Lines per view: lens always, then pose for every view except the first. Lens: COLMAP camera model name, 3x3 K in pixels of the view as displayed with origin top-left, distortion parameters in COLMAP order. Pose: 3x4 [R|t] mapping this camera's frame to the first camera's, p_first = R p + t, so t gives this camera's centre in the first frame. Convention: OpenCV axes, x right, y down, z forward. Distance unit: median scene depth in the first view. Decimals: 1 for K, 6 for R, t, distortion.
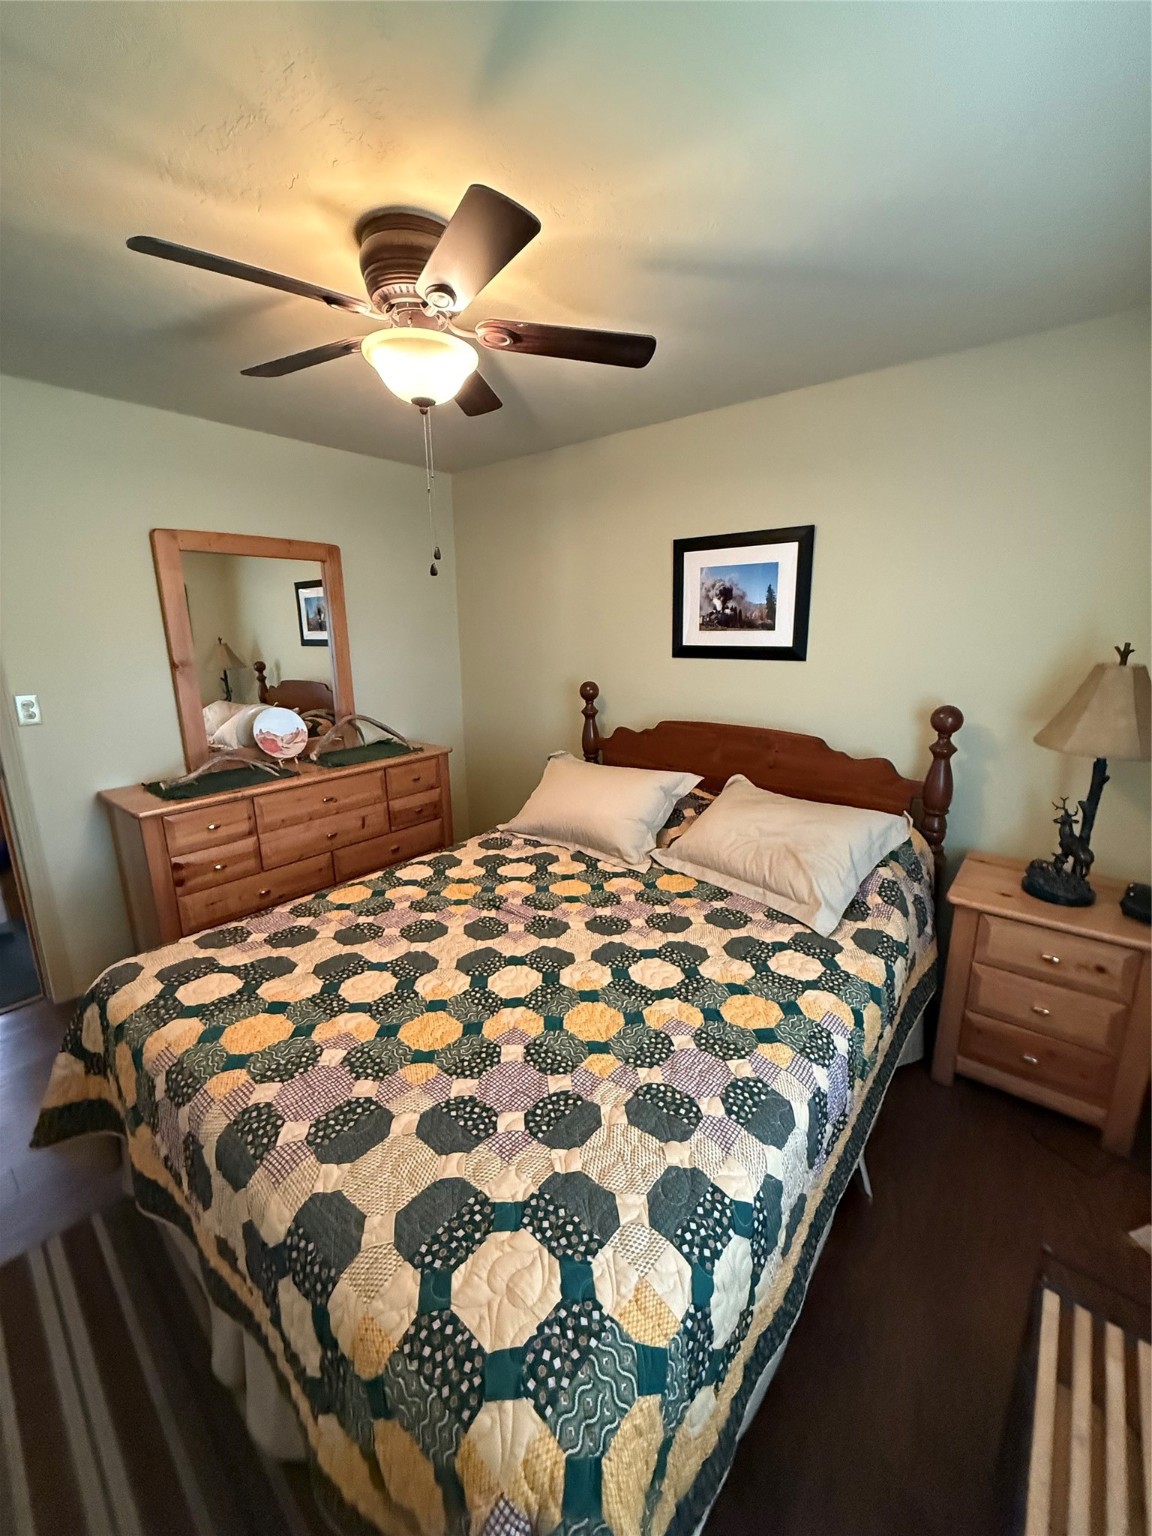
lens RADIAL K [[617.8, 0, 575.3], [0, 617.8, 761.3], [0, 0, 1]] dist [-0.001983, 0.000518]
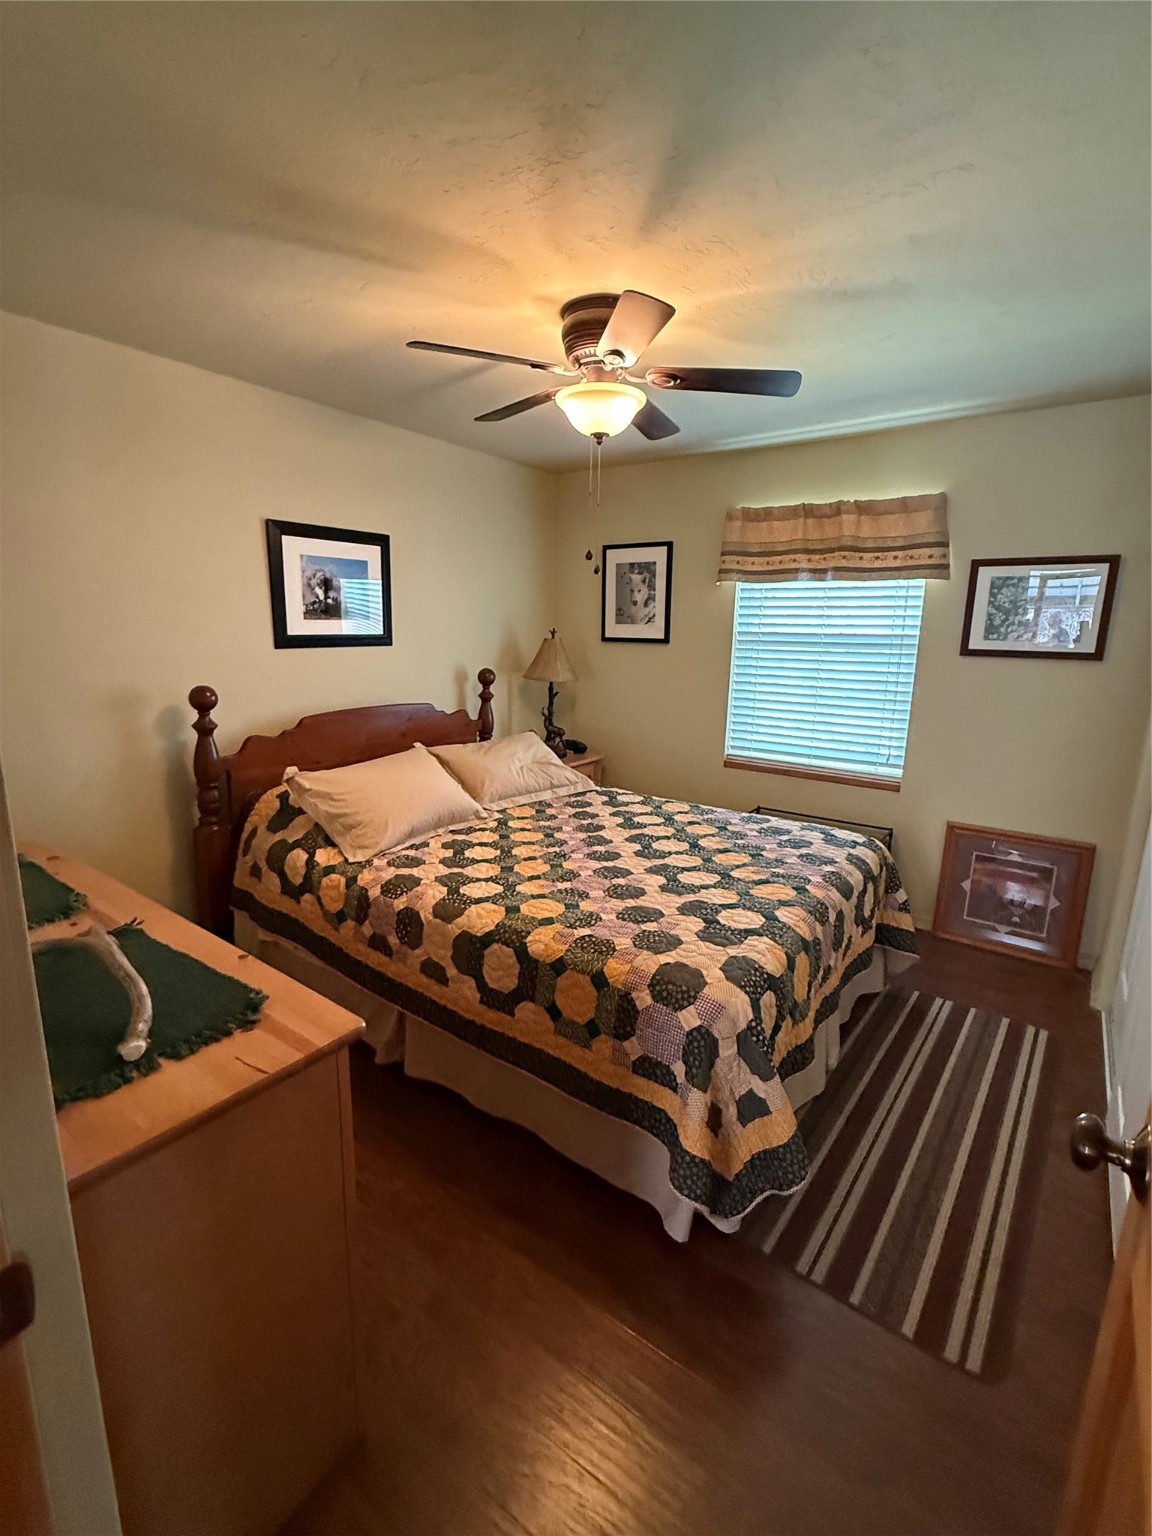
lens RADIAL K [[705.4, 0, 575.4], [0, 705.4, 771.6], [0, 0, 1]] dist [-0.000118, -0.000072]
pose [[-0.077882, -0.203603, 0.975951, -1.000304], [0.197578, 0.956356, 0.215282, -0.143822], [-0.977188, 0.209593, -0.034255, 0.702426]]
